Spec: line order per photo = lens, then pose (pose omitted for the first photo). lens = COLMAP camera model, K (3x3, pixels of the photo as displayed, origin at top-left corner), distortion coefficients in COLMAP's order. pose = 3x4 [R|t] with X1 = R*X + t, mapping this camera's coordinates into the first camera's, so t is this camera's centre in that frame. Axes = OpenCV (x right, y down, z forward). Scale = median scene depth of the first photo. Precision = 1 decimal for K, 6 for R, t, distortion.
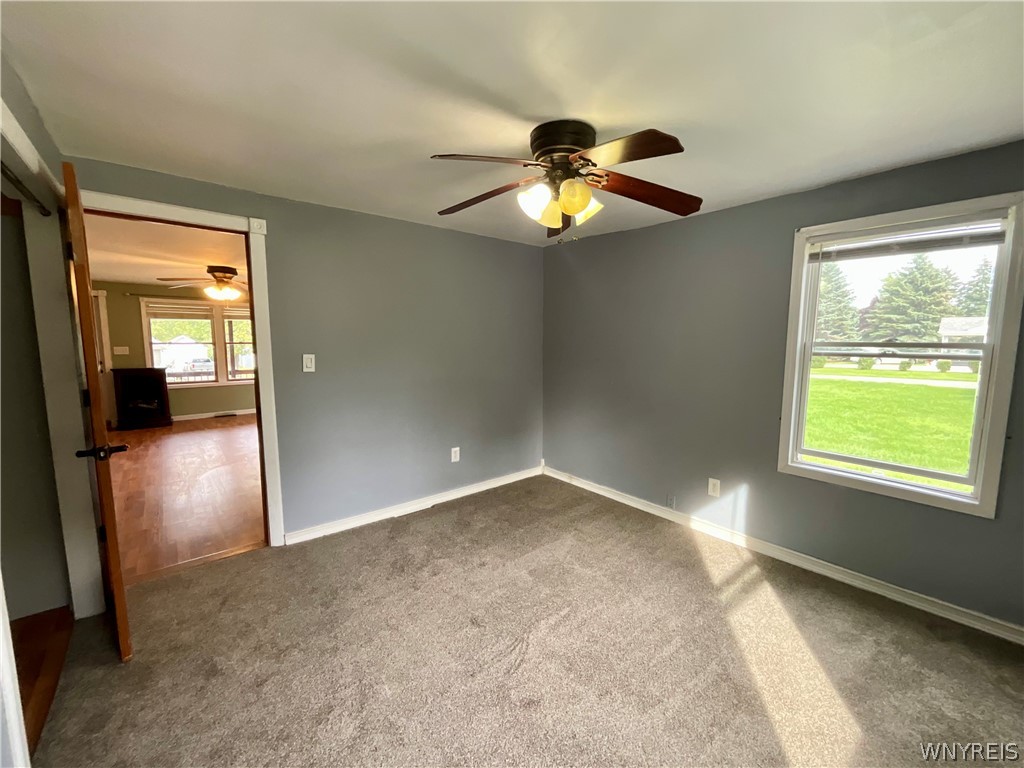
lens RADIAL K [[422.6, 0, 512.0], [0, 422.6, 384.0], [0, 0, 1]] dist [0.001172, 0.000295]
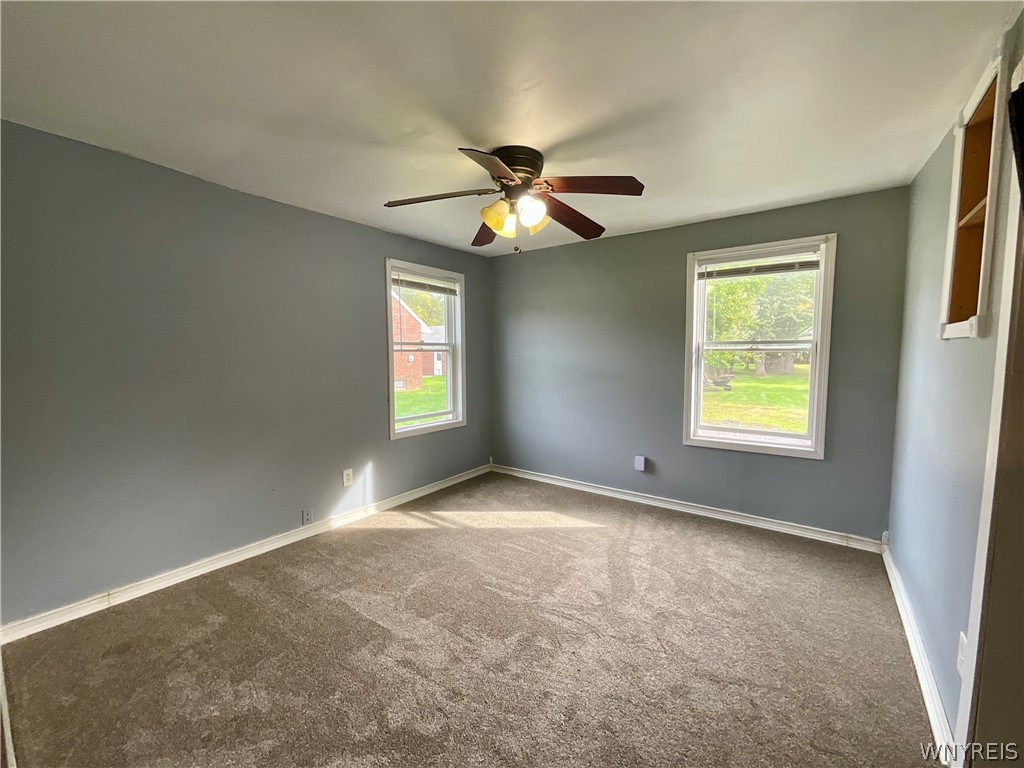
lens RADIAL K [[422.6, 0, 512.0], [0, 422.6, 384.0], [0, 0, 1]] dist [0.001172, 0.000295]
pose [[-0.234291, -0.080499, 0.968828, -0.933603], [0.103578, 0.988826, 0.107209, -0.088862], [-0.966633, 0.125468, -0.223335, 1.188248]]
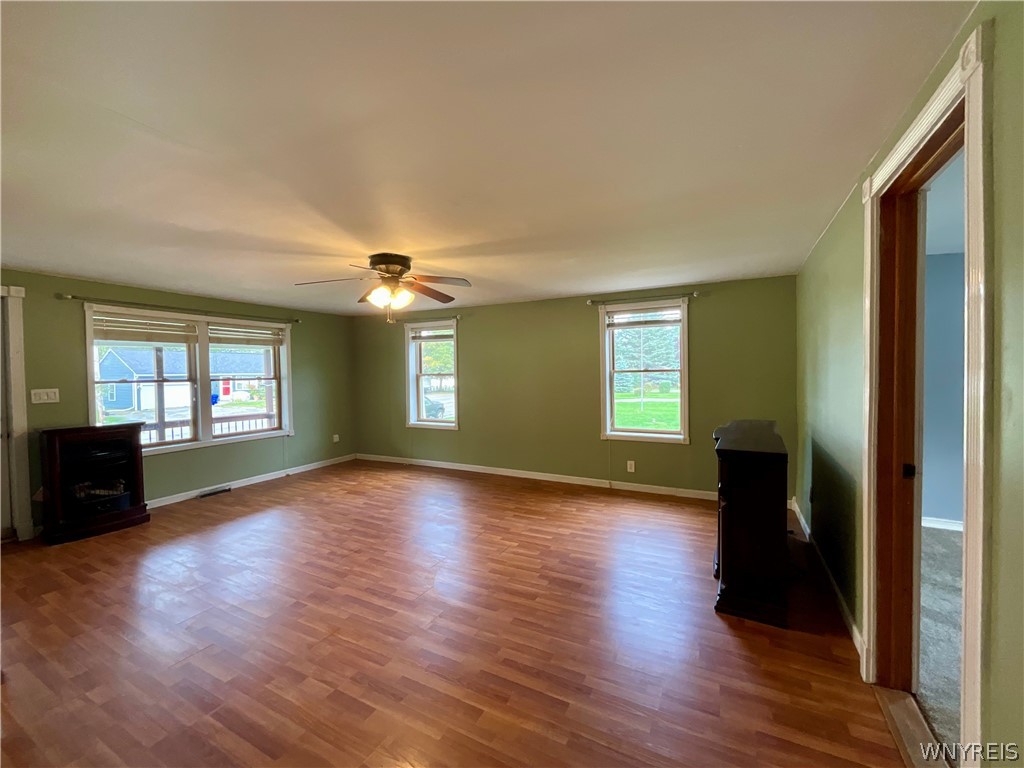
lens RADIAL K [[422.6, 0, 512.0], [0, 422.6, 384.0], [0, 0, 1]] dist [0.001172, 0.000295]
pose [[0.927189, -0.031444, 0.373272, -0.111532], [0.062920, 0.995386, -0.072439, -0.003149], [-0.369272, 0.090651, 0.924889, 0.051569]]
